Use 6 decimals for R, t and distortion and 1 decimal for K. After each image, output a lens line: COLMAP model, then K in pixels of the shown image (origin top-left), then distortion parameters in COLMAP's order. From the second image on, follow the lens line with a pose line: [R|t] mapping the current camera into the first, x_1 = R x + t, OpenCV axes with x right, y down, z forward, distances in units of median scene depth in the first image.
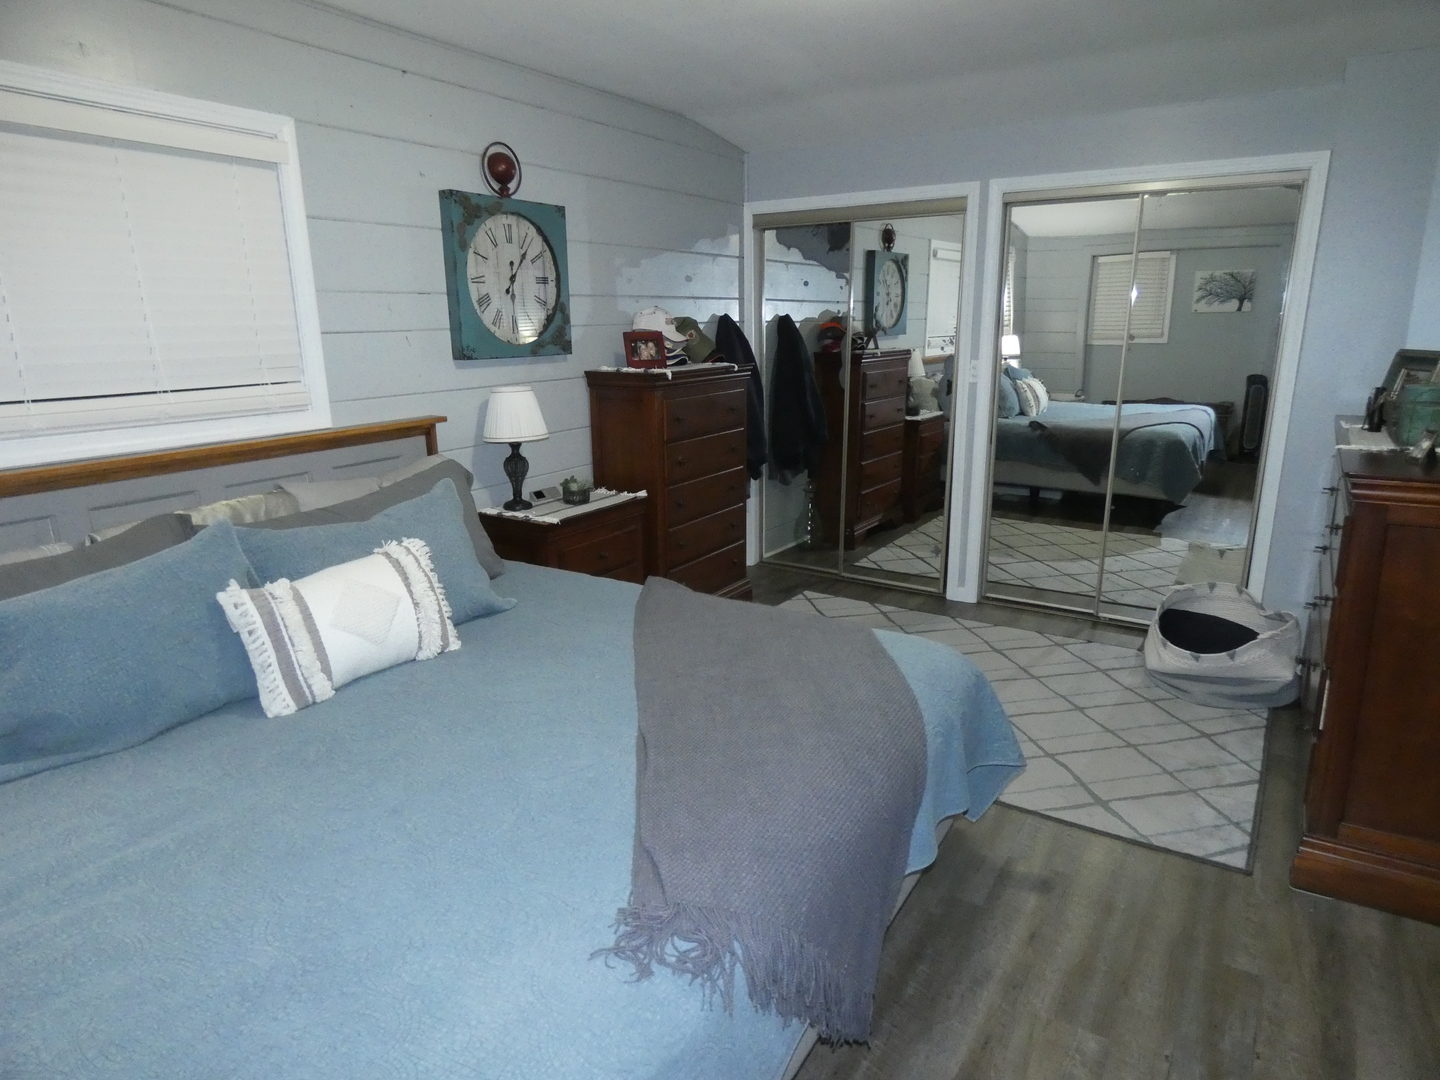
lens RADIAL K [[875.8, 0, 691.6], [0, 875.8, 534.7], [0, 0, 1]] dist [0.060850, 0.000910]
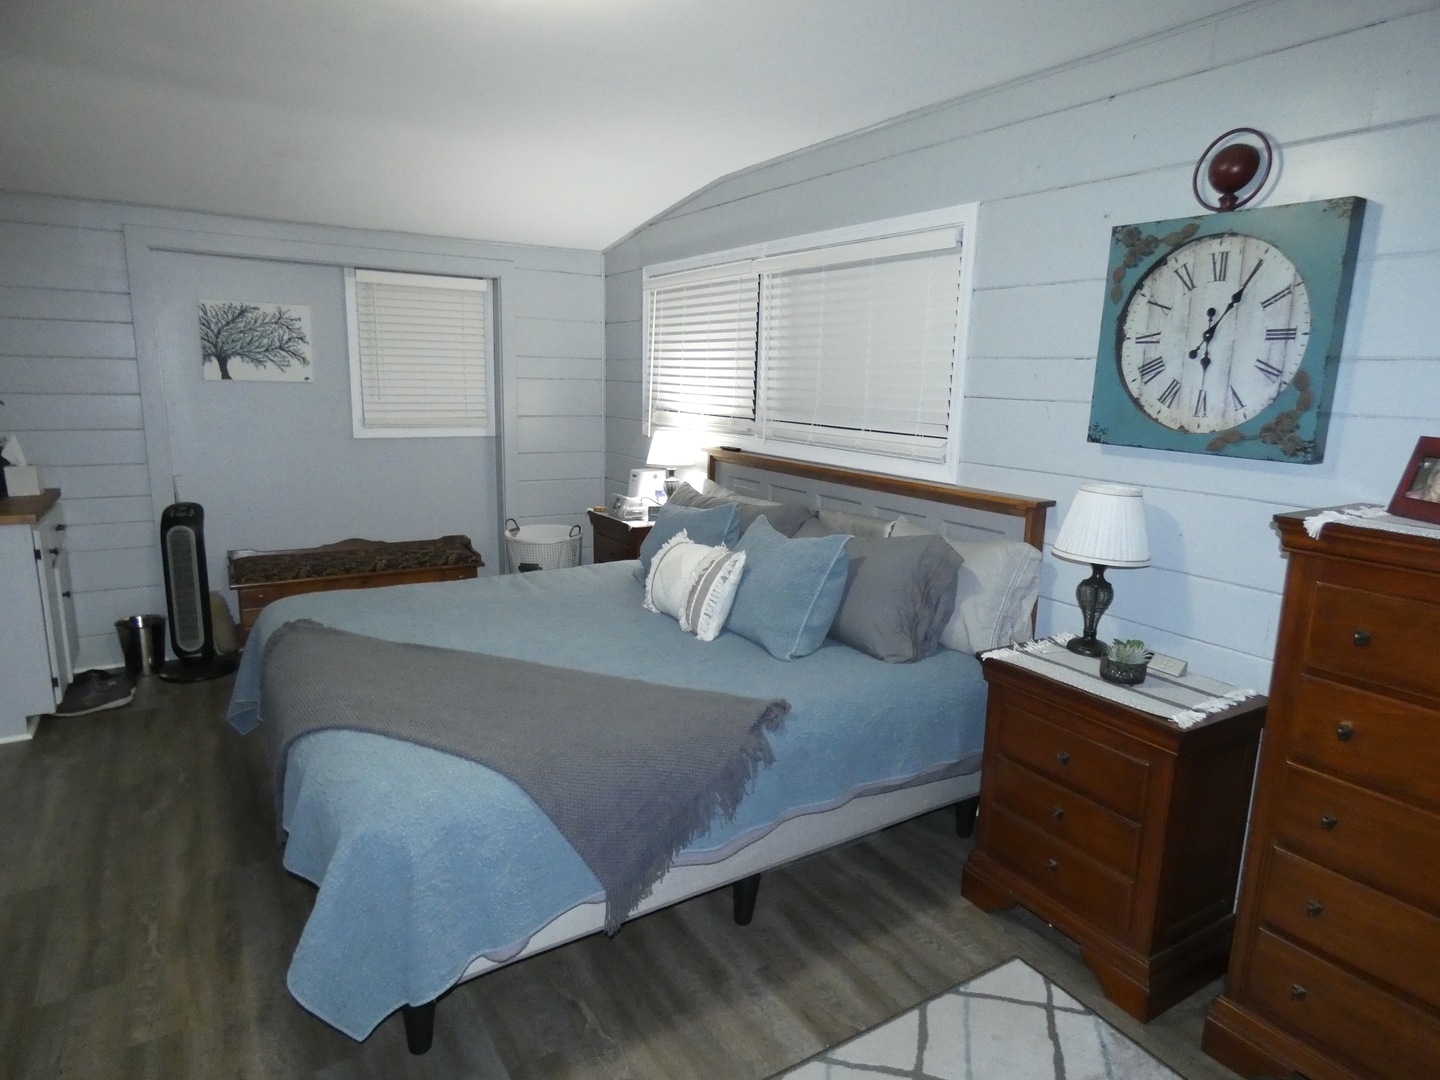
lens RADIAL K [[850.8, 0, 730.4], [0, 850.8, 550.5], [0, 0, 1]] dist [-0.006603, 0.001609]
pose [[-0.397904, 0.195561, -0.896341, 0.535209], [-0.244313, 0.919149, 0.308993, -0.254431], [0.884298, 0.341938, -0.317955, 0.954786]]
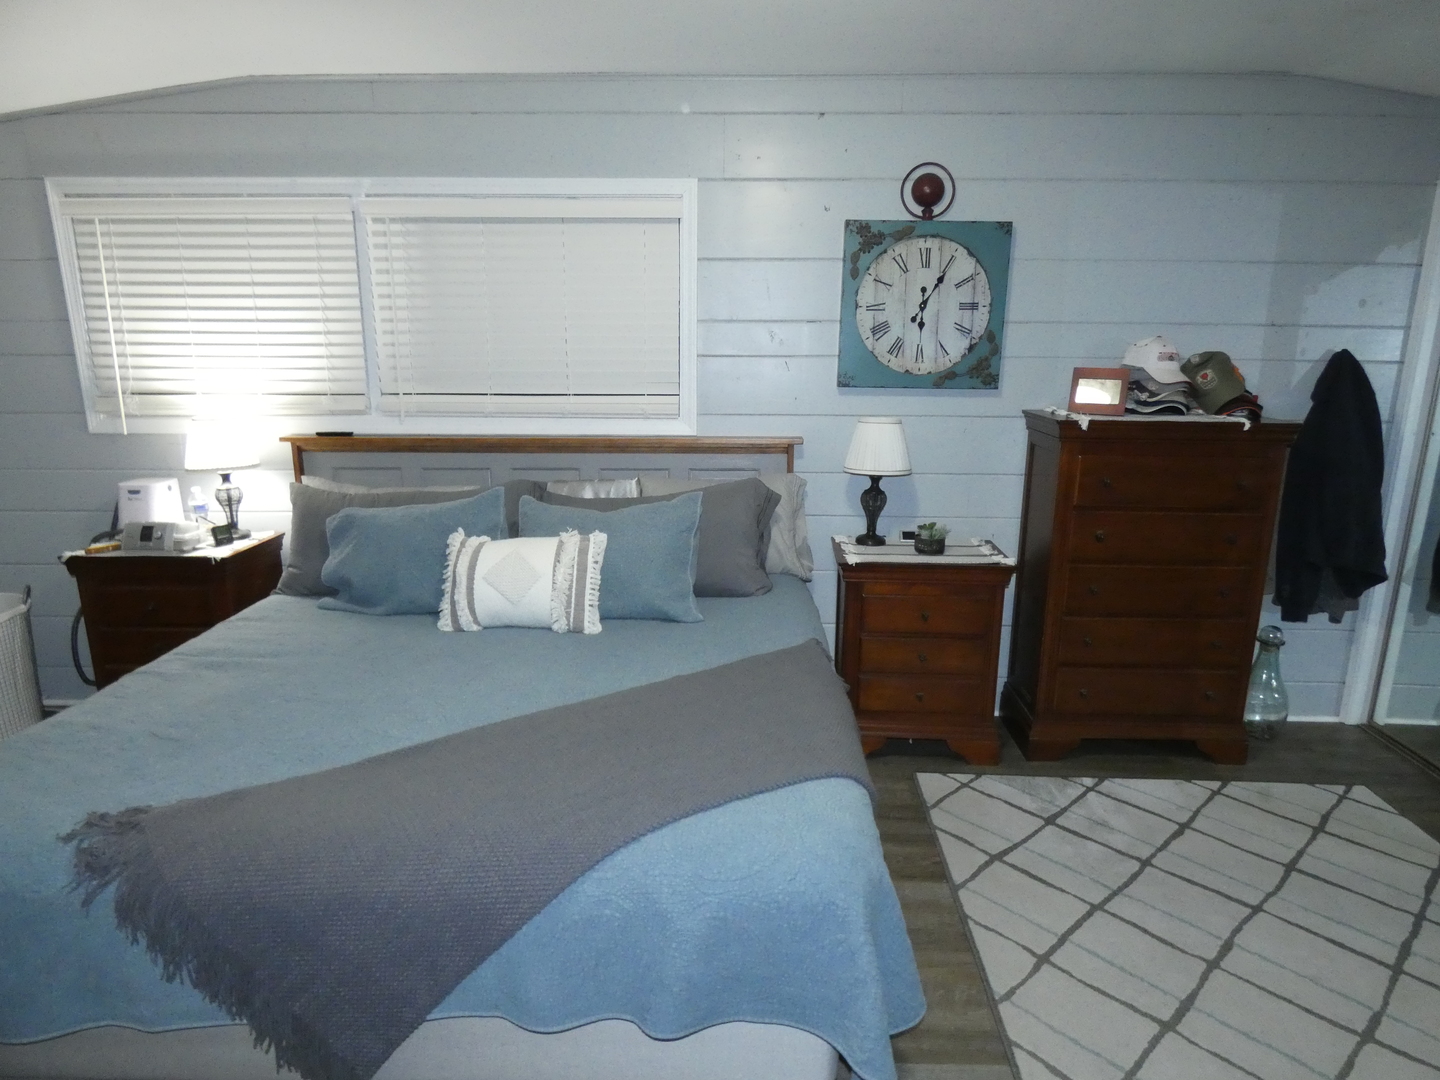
lens RADIAL K [[856.4, 0, 724.6], [0, 856.4, 548.4], [0, 0, 1]] dist [0.007163, 0.002410]
pose [[0.535659, 0.220276, -0.815198, 0.489989], [-0.221630, 0.968208, 0.115990, -0.100439], [0.814831, 0.118541, 0.567449, 0.347669]]
